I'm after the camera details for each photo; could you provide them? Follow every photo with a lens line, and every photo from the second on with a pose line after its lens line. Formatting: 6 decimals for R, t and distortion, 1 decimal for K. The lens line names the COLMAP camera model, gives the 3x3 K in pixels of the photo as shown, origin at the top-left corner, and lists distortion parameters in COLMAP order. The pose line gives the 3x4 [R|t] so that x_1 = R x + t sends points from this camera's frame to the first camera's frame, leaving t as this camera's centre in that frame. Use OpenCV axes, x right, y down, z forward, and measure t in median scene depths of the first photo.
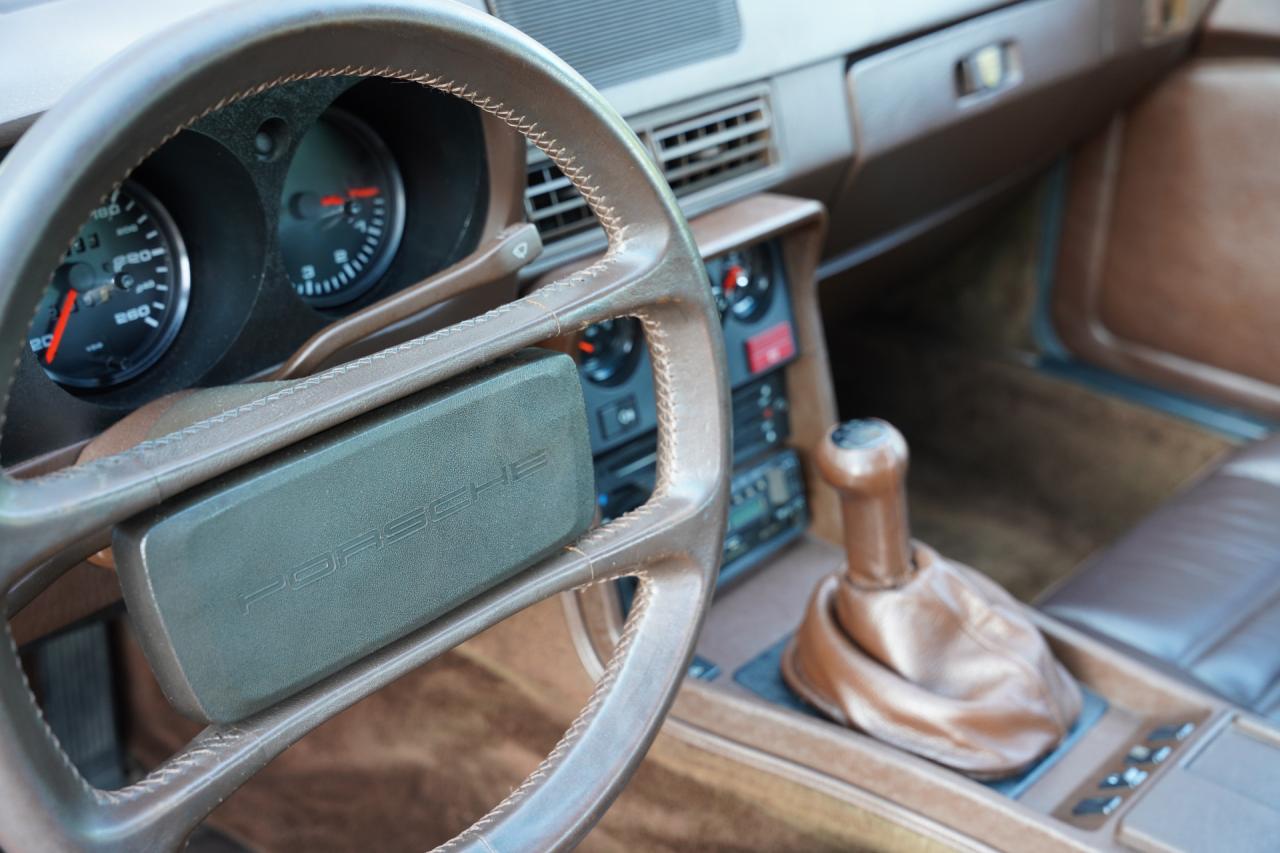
lens RADIAL K [[1588.7, 0, 644.5], [0, 1588.7, 457.1], [0, 0, 1]] dist [0.071848, 0.061887]
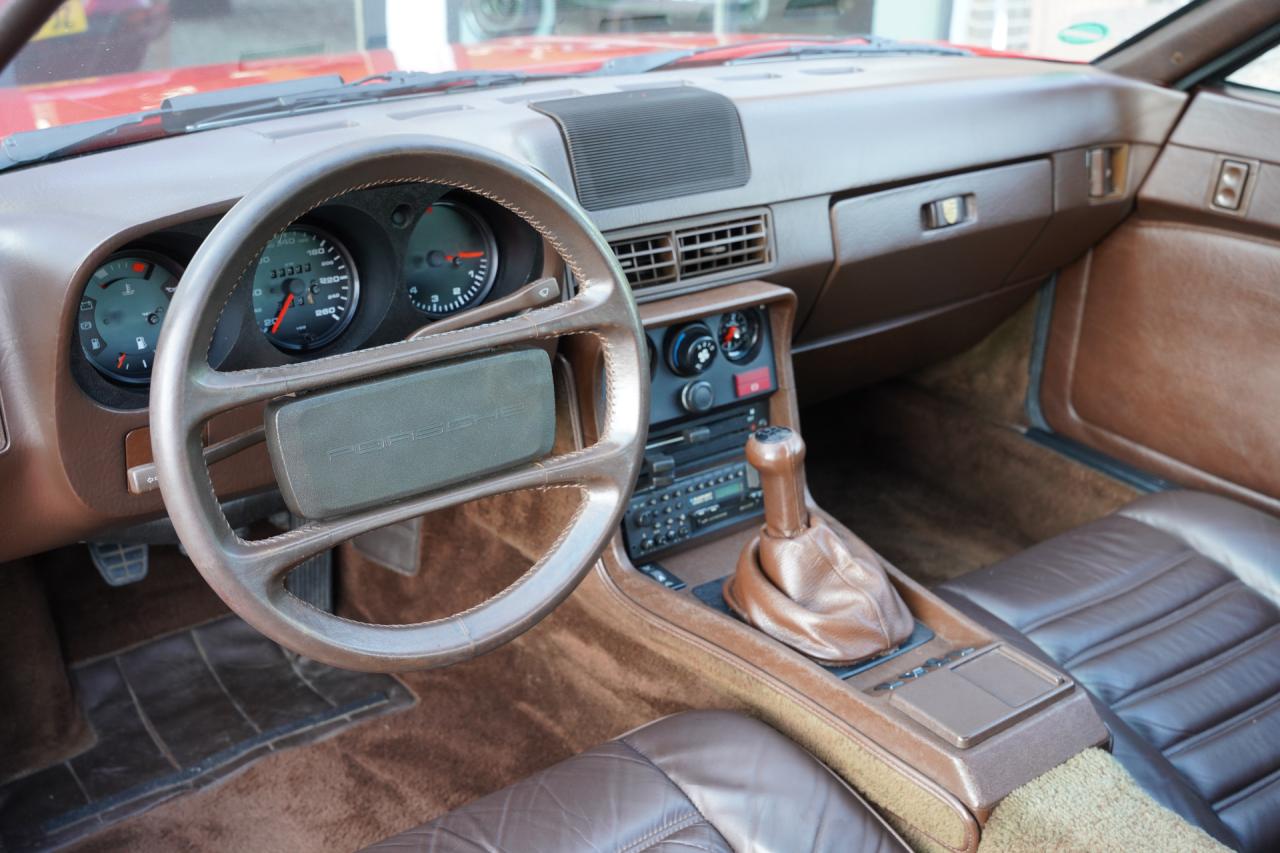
lens RADIAL K [[1326.4, 0, 636.6], [0, 1326.4, 443.6], [0, 0, 1]] dist [-0.001141, 0.054420]
pose [[0.979356, 0.101063, -0.175066, 0.231797], [-0.110148, 0.992987, -0.042956, 0.064846], [0.169496, 0.061353, 0.983619, -0.289571]]
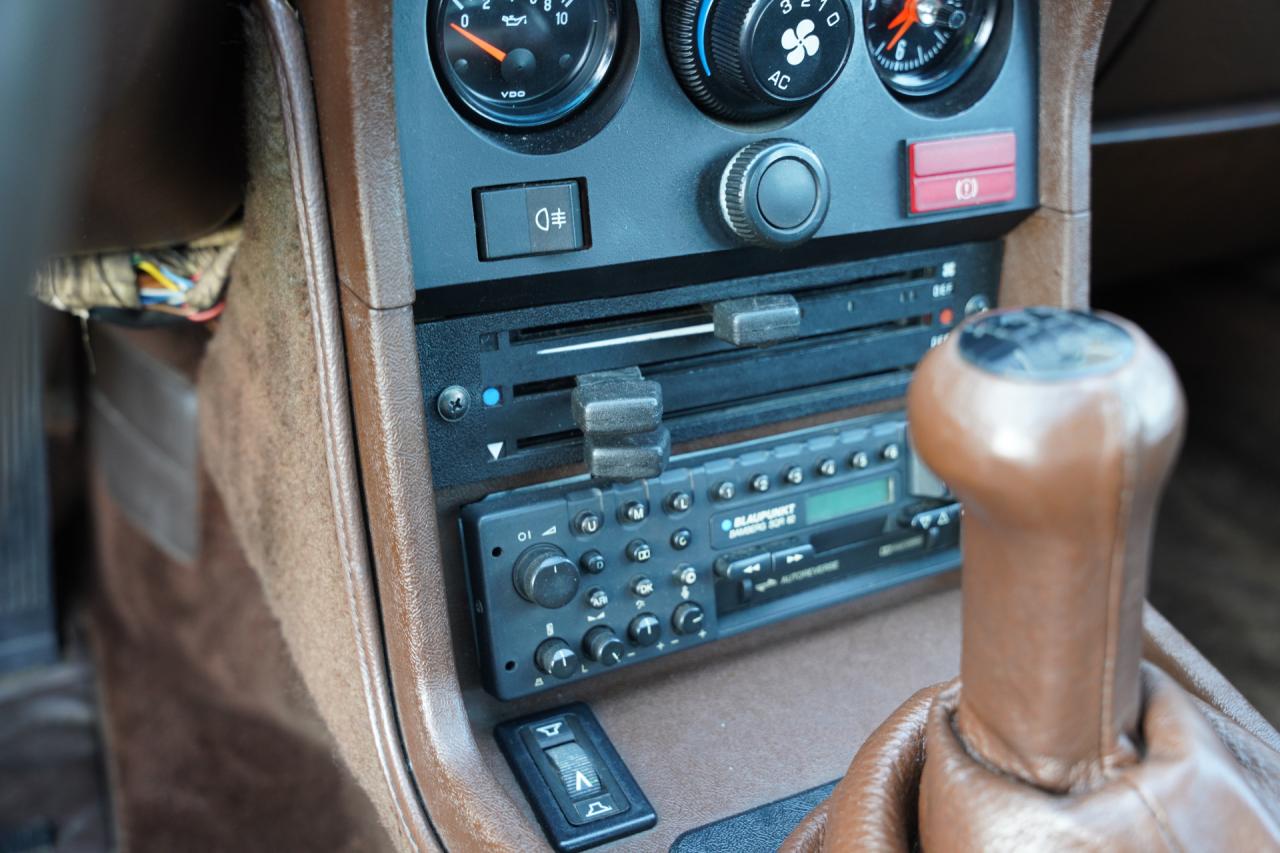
lens RADIAL K [[1285.5, 0, 640.0], [0, 1285.5, 426.5], [0, 0, 1]] dist [-0.049833, 0.005008]
pose [[0.930959, 0.216127, -0.294285, 0.139366], [-0.210967, 0.976235, 0.049576, 0.008042], [0.298006, 0.015932, 0.954431, 0.717841]]
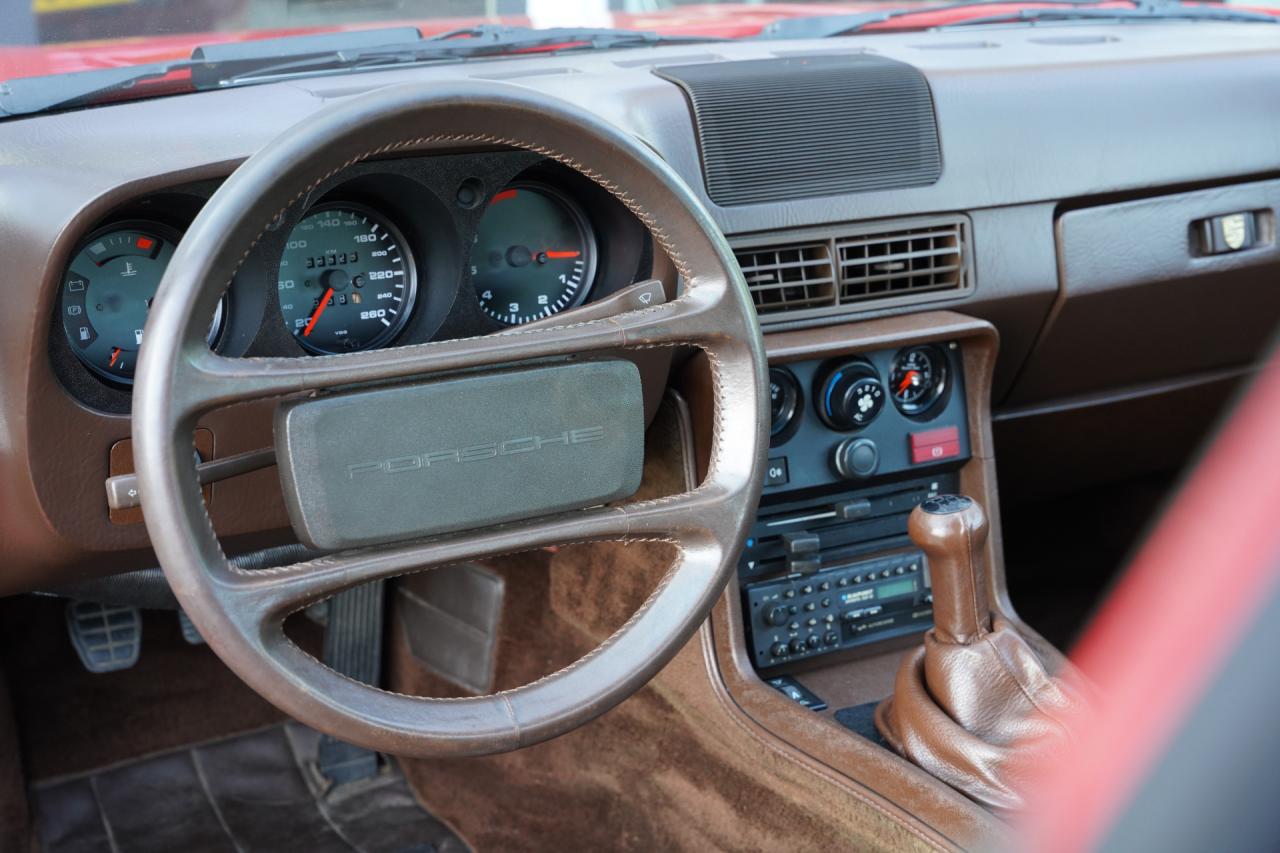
lens RADIAL K [[1883.4, 0, 642.6], [0, 1883.4, 455.9], [0, 0, 1]] dist [0.140195, 0.033049]
pose [[0.944620, 0.131898, -0.300494, 0.337133], [-0.170142, 0.979835, -0.104766, 0.134488], [0.280616, 0.150091, 0.948012, -0.378964]]
